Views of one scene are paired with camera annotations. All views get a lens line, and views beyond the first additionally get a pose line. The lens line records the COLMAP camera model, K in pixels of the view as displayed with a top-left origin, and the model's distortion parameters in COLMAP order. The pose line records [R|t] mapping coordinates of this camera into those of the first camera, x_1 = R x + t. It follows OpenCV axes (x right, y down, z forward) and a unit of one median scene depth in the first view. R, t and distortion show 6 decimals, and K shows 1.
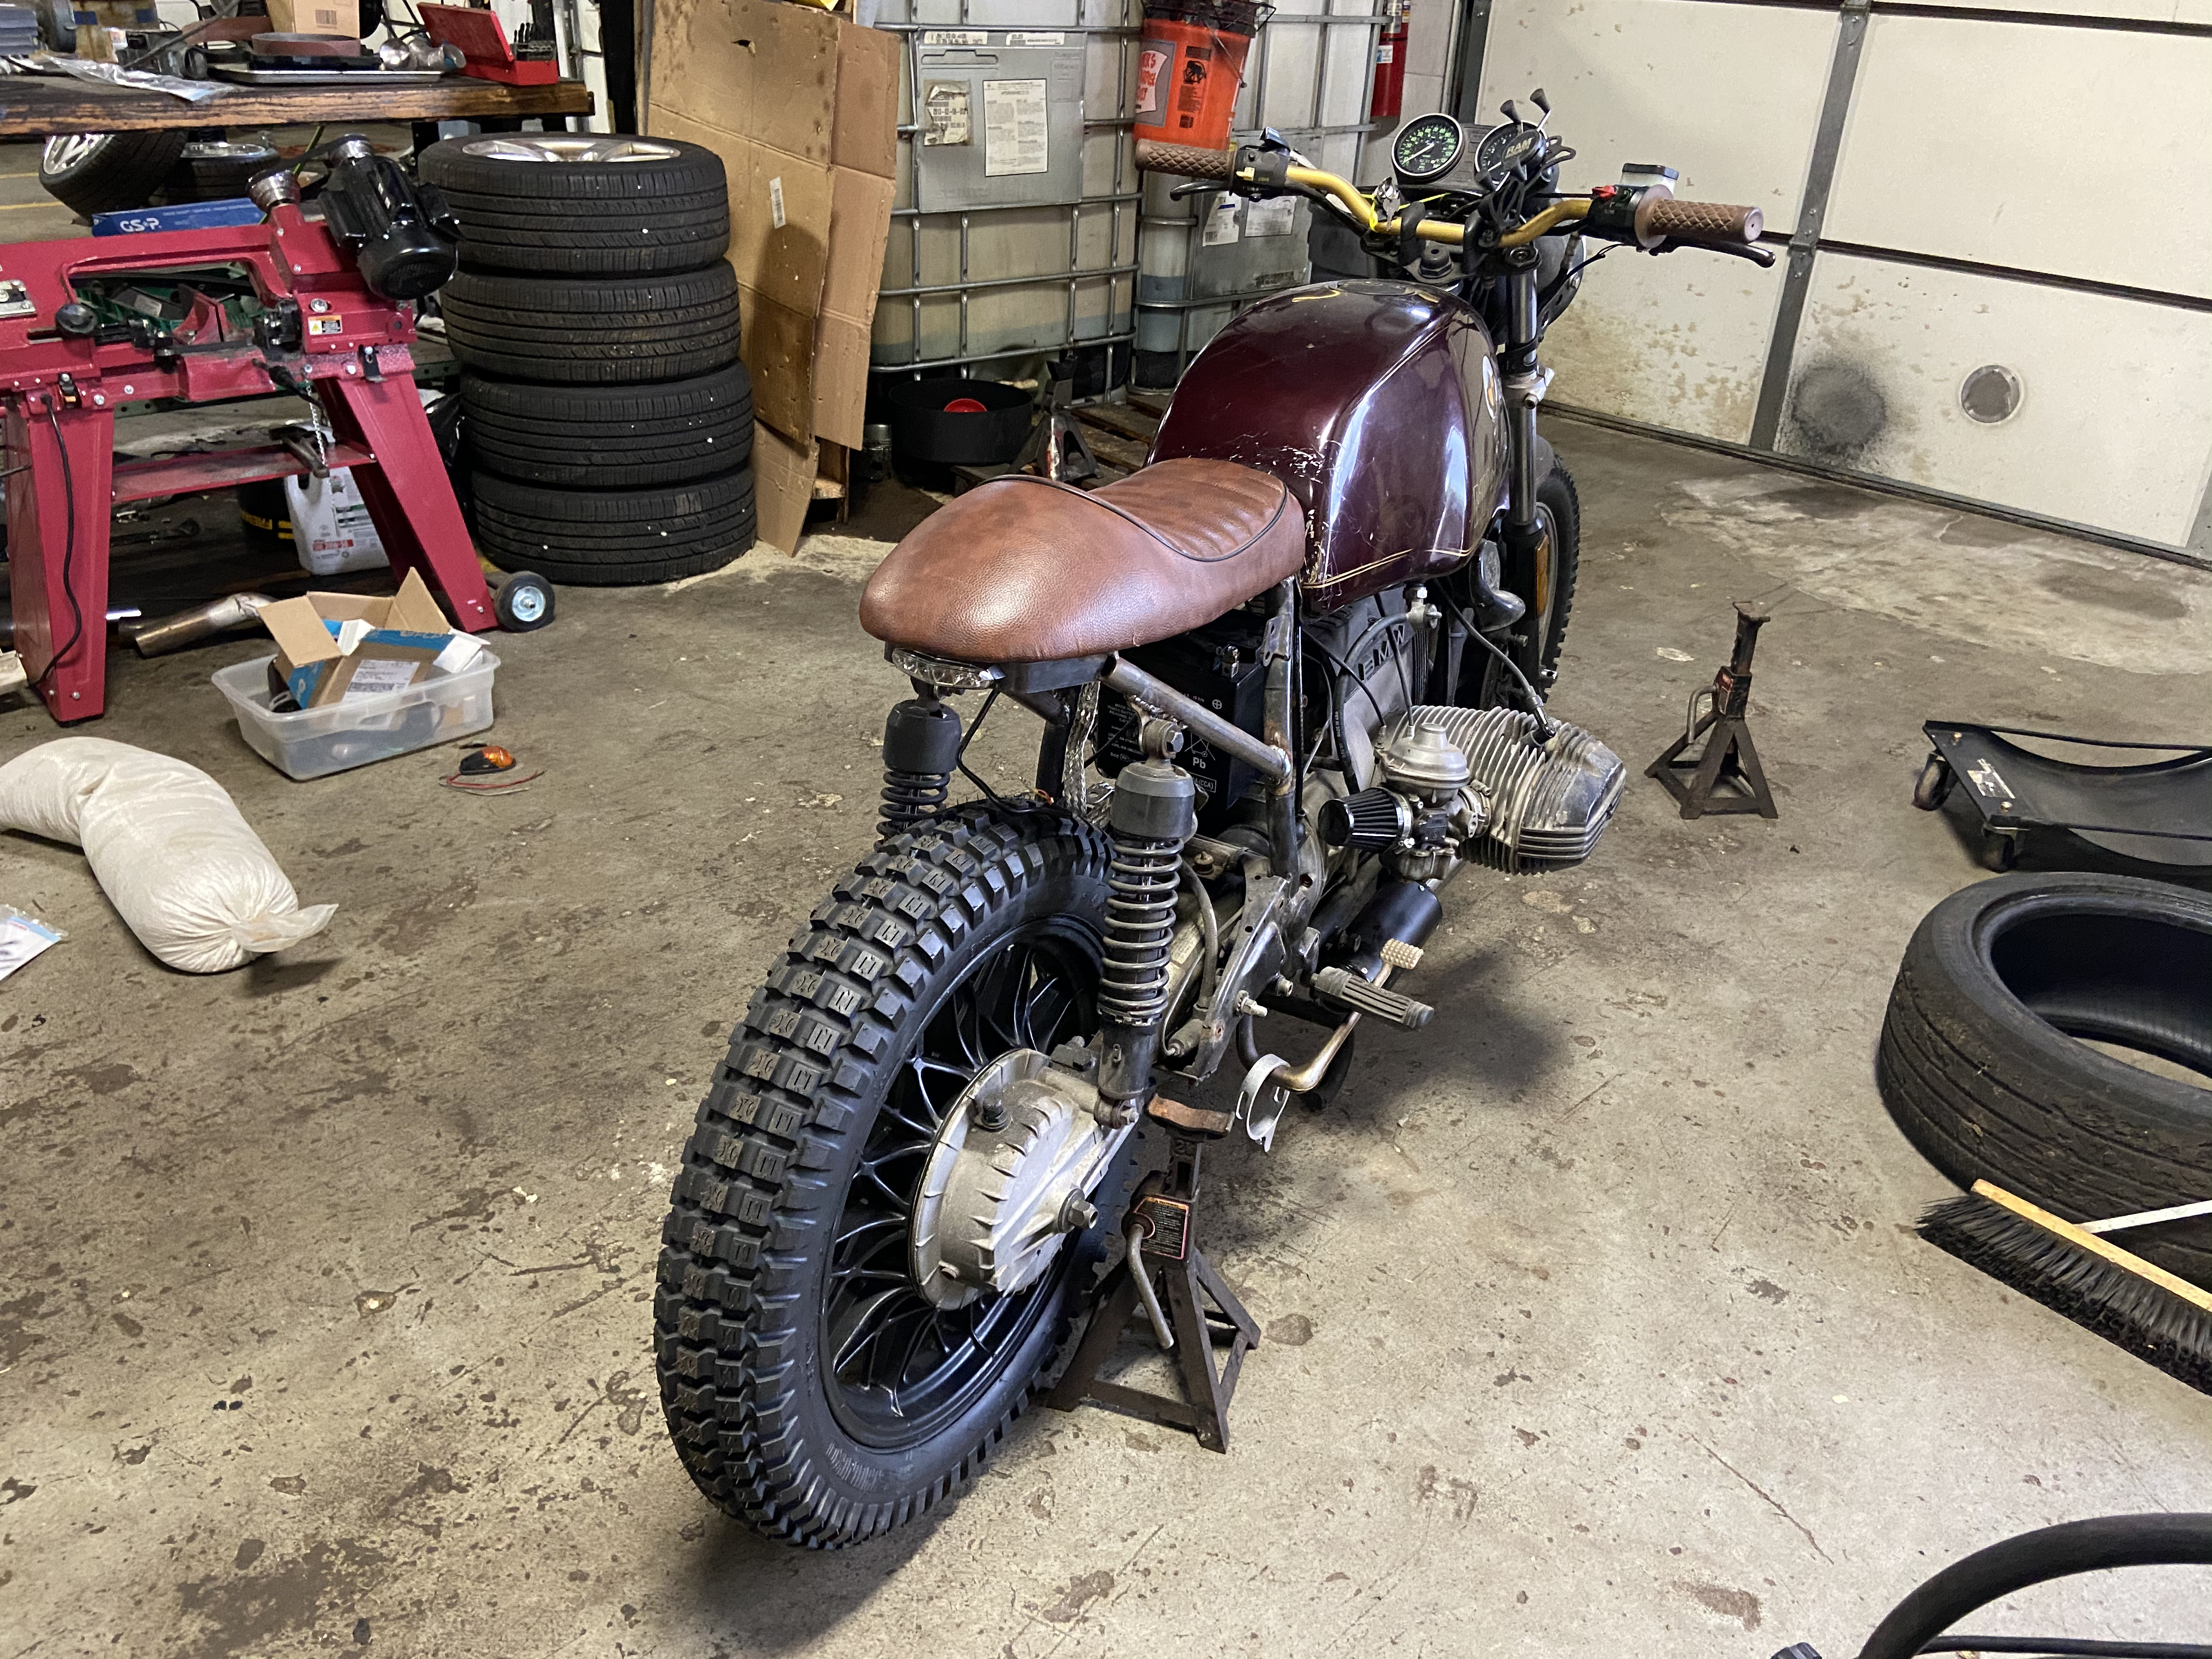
lens RADIAL K [[1676.2, 0, 1107.7], [0, 1676.2, 805.2], [0, 0, 1]] dist [0.105080, -0.136716]
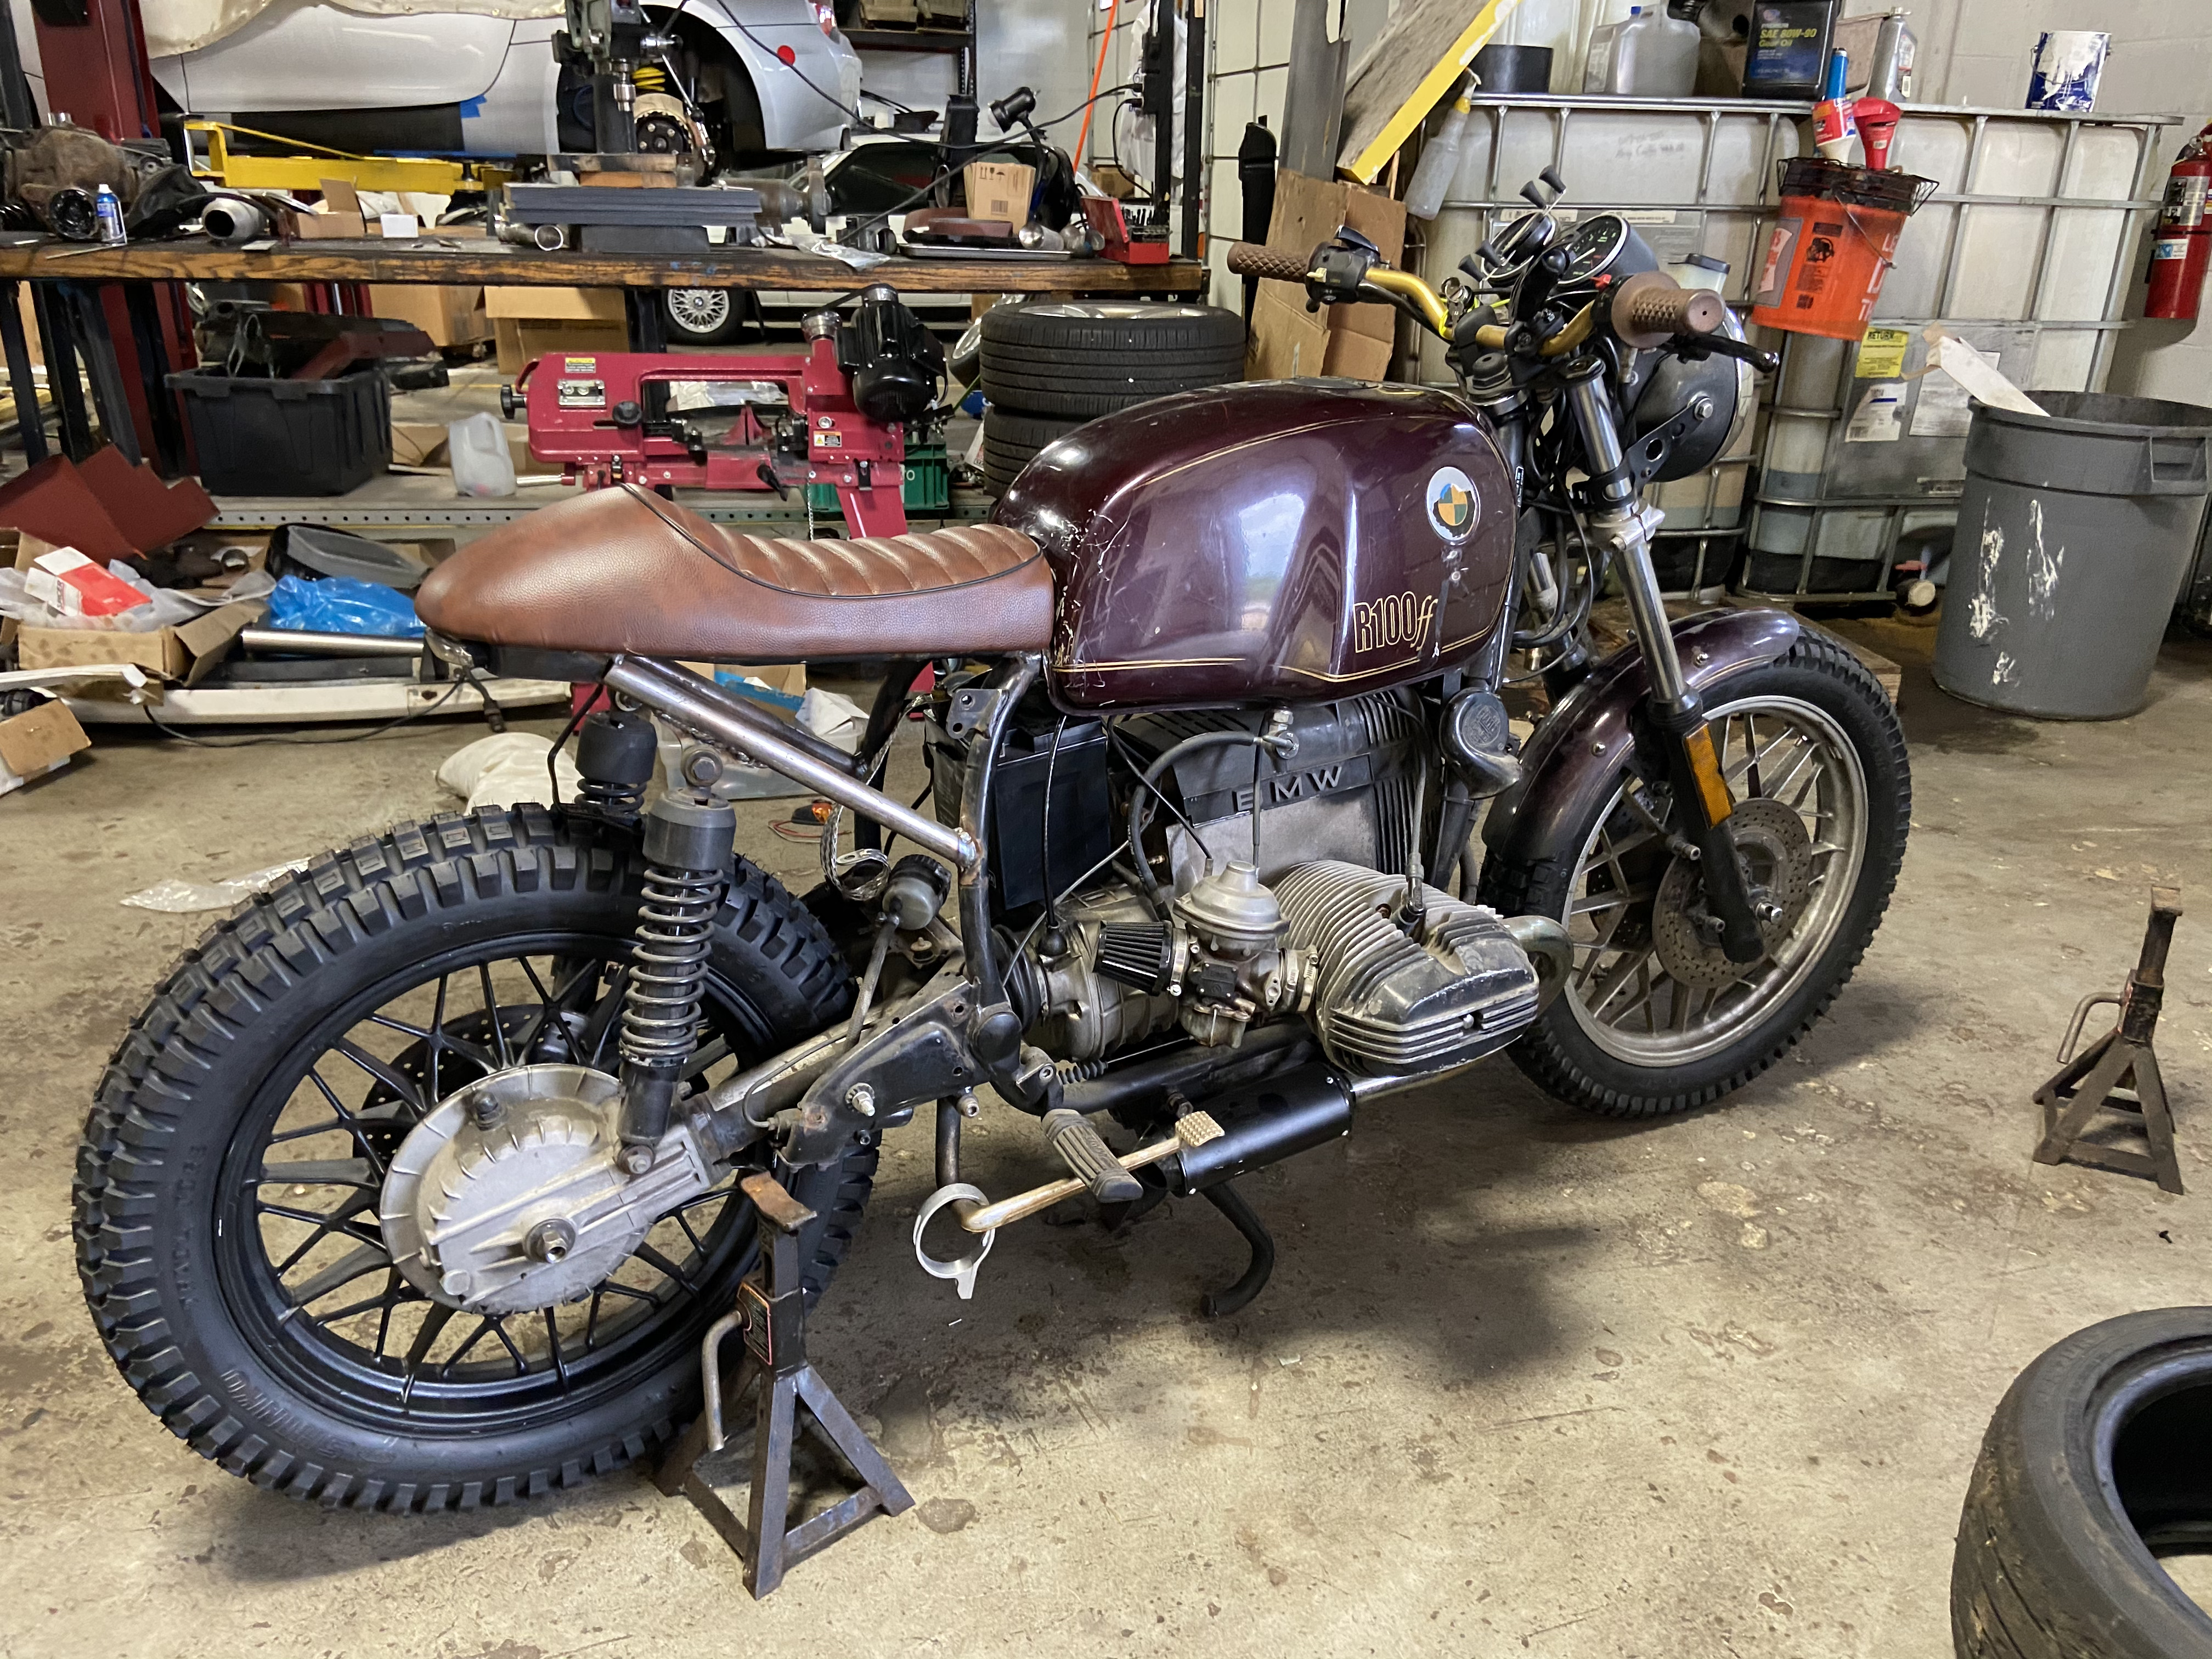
lens RADIAL K [[1674.9, 0, 1100.6], [0, 1674.9, 788.9], [0, 0, 1]] dist [0.128961, -0.179213]
pose [[0.851112, 0.158234, -0.500570, 0.327768], [-0.223954, 0.971818, -0.073586, -0.002969], [0.474819, 0.174735, 0.862563, 0.129015]]
